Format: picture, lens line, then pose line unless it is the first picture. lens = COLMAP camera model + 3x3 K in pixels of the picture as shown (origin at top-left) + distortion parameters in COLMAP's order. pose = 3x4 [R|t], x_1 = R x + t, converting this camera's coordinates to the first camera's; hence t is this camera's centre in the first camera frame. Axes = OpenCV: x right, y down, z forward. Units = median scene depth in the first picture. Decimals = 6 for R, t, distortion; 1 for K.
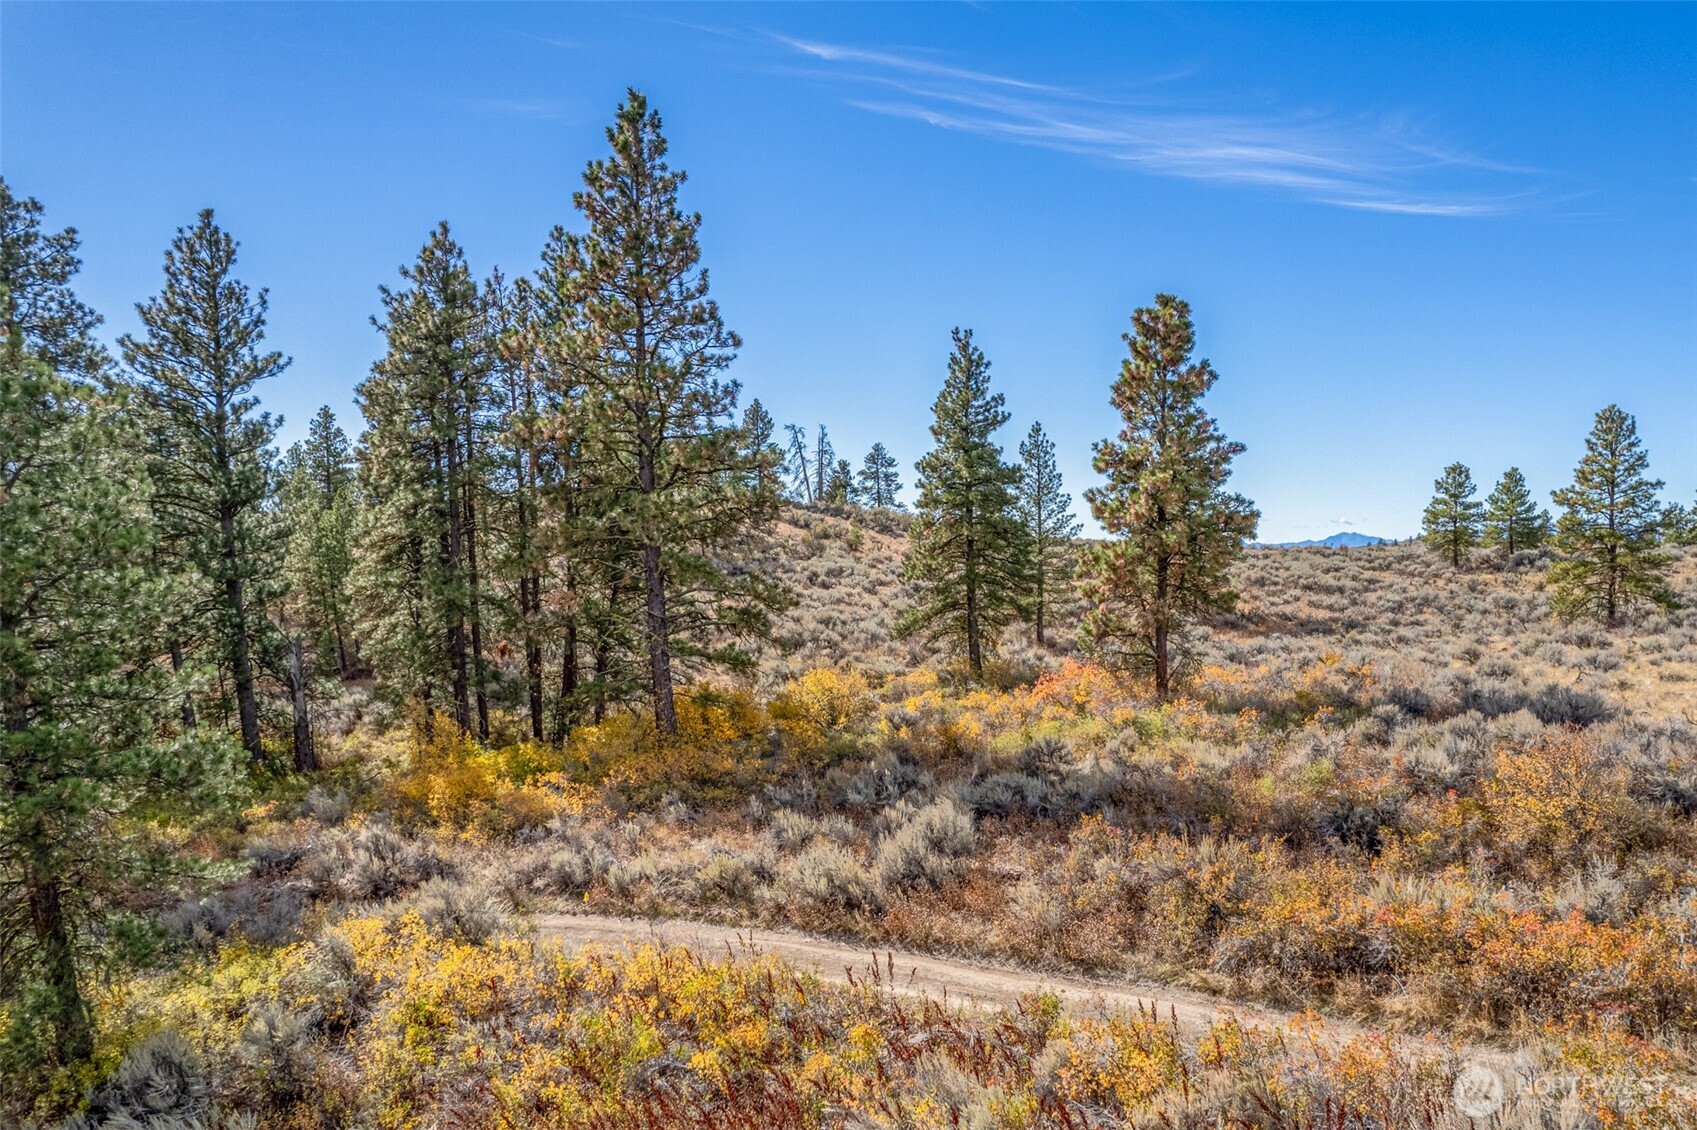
lens RADIAL K [[1219.5, 0, 951.4], [0, 1219.5, 654.8], [0, 0, 1]] dist [-0.047060, 0.005555]
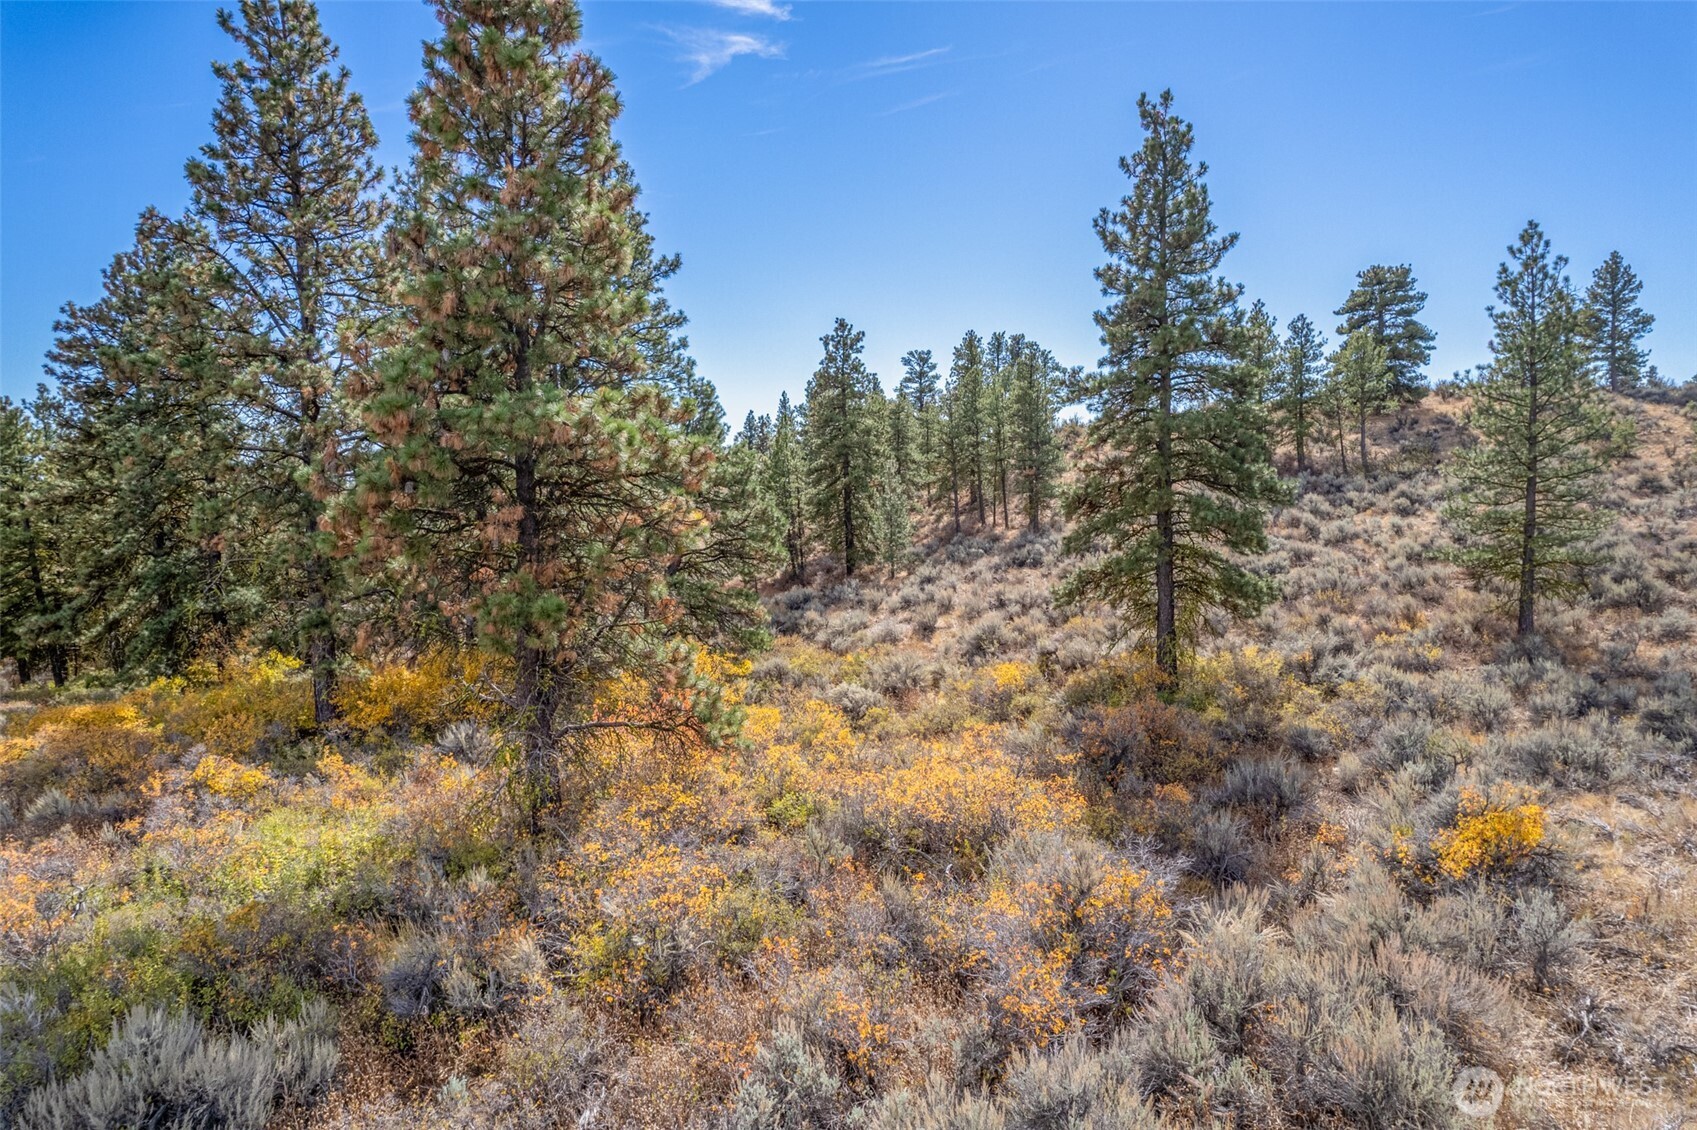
lens RADIAL K [[1082.2, 0, 845.3], [0, 1082.2, 575.0], [0, 0, 1]] dist [-0.079327, 0.064605]
pose [[0.506390, 0.077431, -0.858821, 0.582878], [-0.053367, 0.996865, 0.058410, -0.086170], [0.860651, 0.016255, 0.508935, 0.907719]]
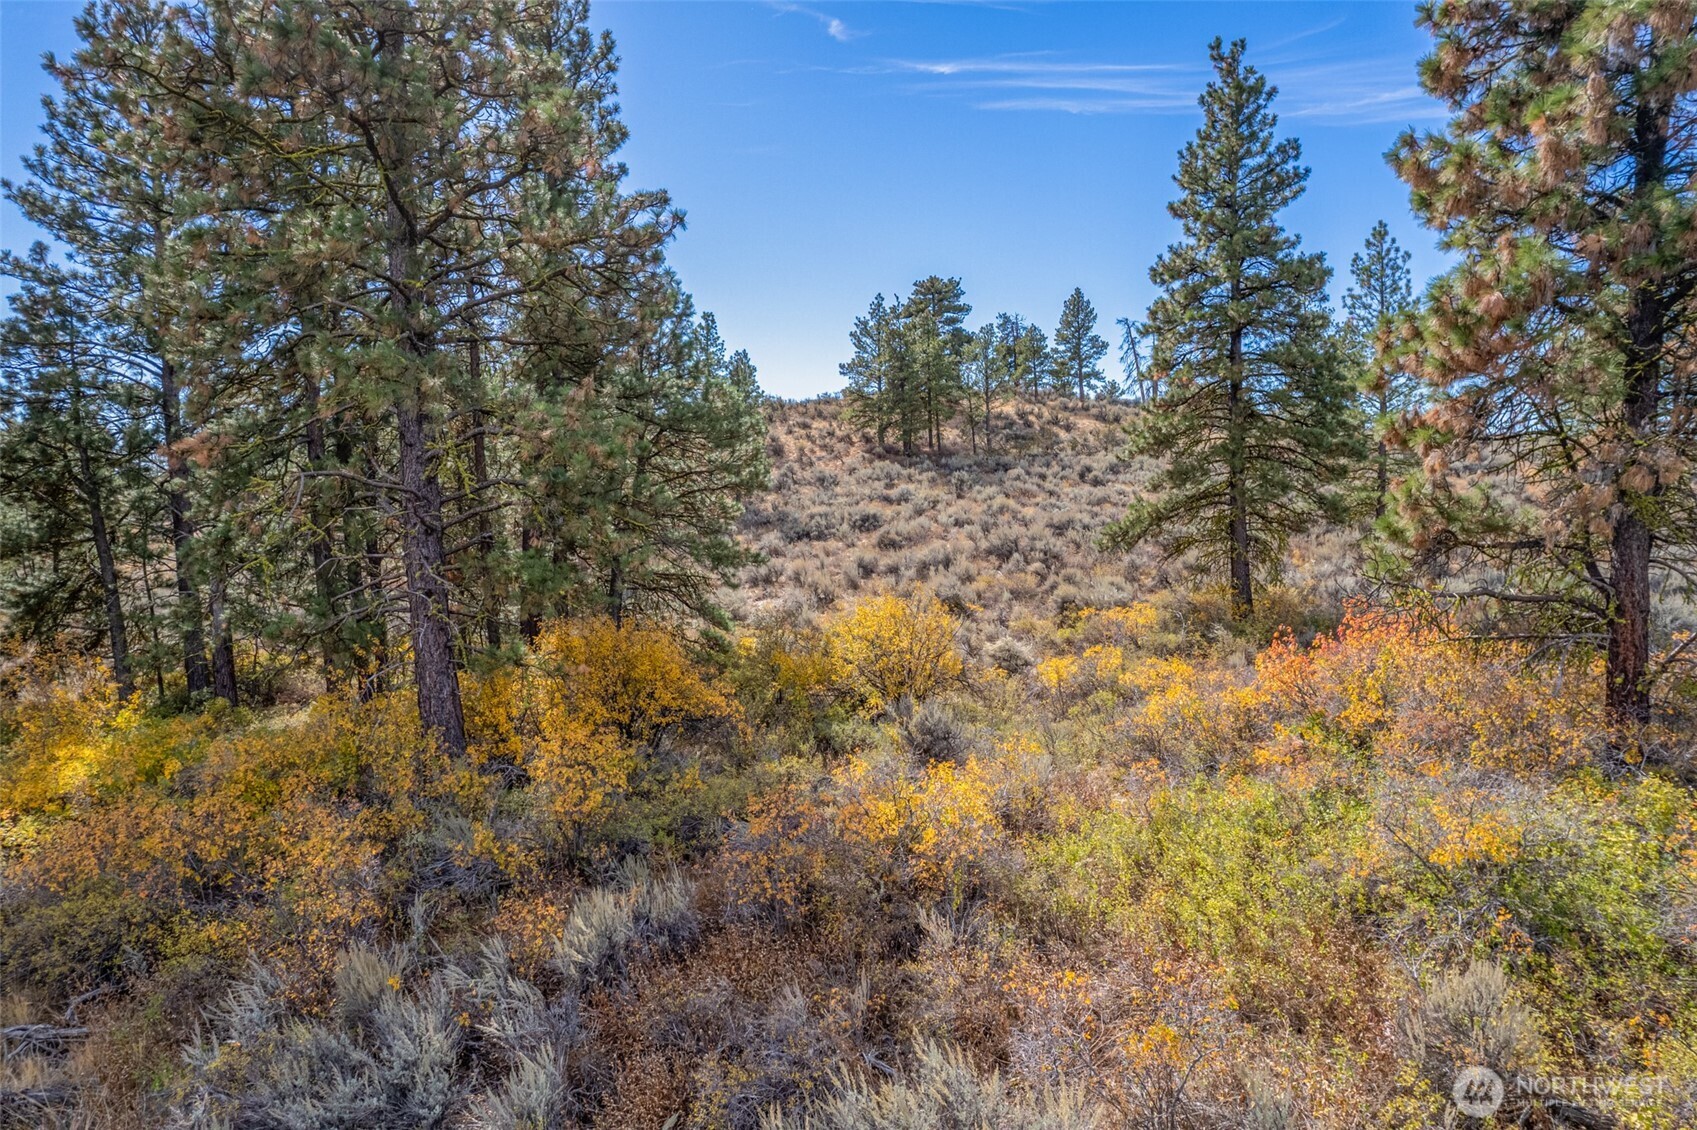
lens RADIAL K [[1082.2, 0, 845.3], [0, 1082.2, 575.0], [0, 0, 1]] dist [-0.079327, 0.064605]
pose [[0.905618, 0.032938, -0.422813, 0.101258], [-0.029036, 0.999456, 0.015666, -0.006615], [0.423099, -0.001910, 0.906081, 0.653839]]
